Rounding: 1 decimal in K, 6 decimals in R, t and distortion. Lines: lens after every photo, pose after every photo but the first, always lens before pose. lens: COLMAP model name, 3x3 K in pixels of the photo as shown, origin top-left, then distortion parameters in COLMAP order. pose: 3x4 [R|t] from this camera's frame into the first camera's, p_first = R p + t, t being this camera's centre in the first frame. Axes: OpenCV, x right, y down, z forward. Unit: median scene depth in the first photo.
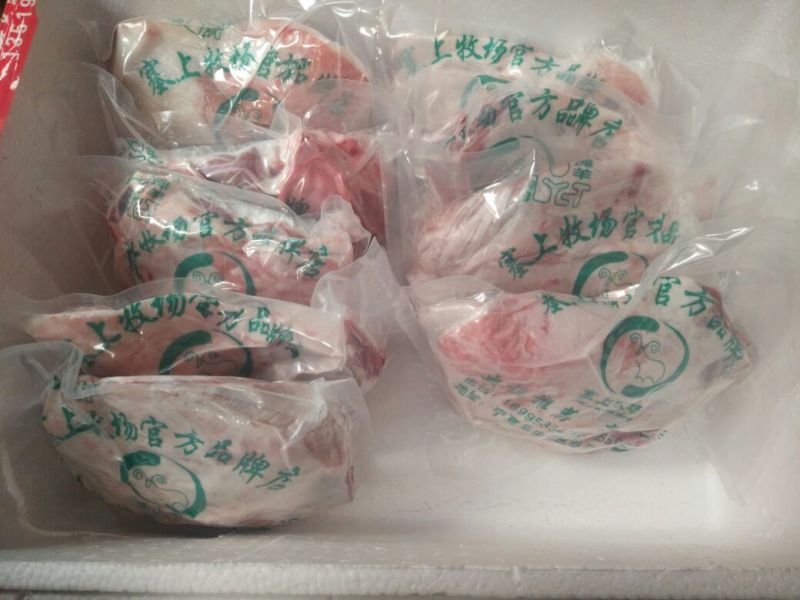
lens RADIAL K [[659.6, 0, 405.3], [0, 659.6, 298.4], [0, 0, 1]] dist [0.004130, -0.043772]
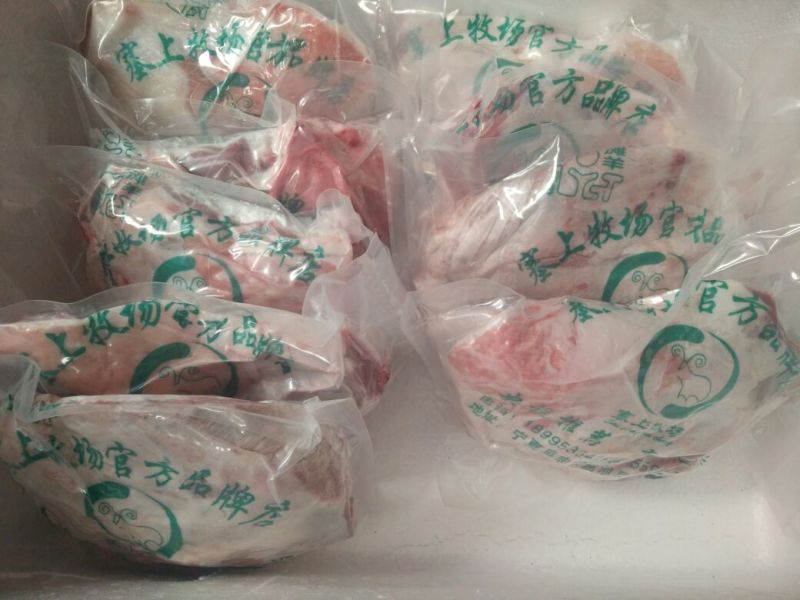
lens RADIAL K [[659.6, 0, 401.8], [0, 659.6, 300.0], [0, 0, 1]] dist [0.004130, -0.043772]
pose [[0.999814, -0.002877, -0.019057, 0.003070], [0.002550, 0.999850, -0.017143, 0.007266], [0.019103, 0.017091, 0.999671, 0.119119]]
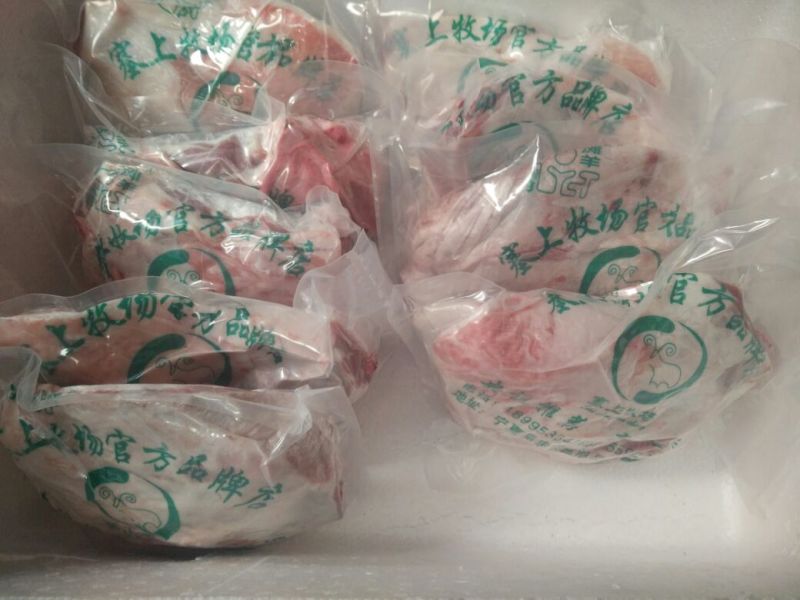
lens RADIAL K [[659.6, 0, 405.2], [0, 659.6, 300.8], [0, 0, 1]] dist [0.004130, -0.043772]
pose [[0.999983, -0.004910, 0.003166, 0.006530], [0.004906, 0.999987, 0.001365, 0.002787], [-0.003173, -0.001349, 0.999994, 0.079973]]
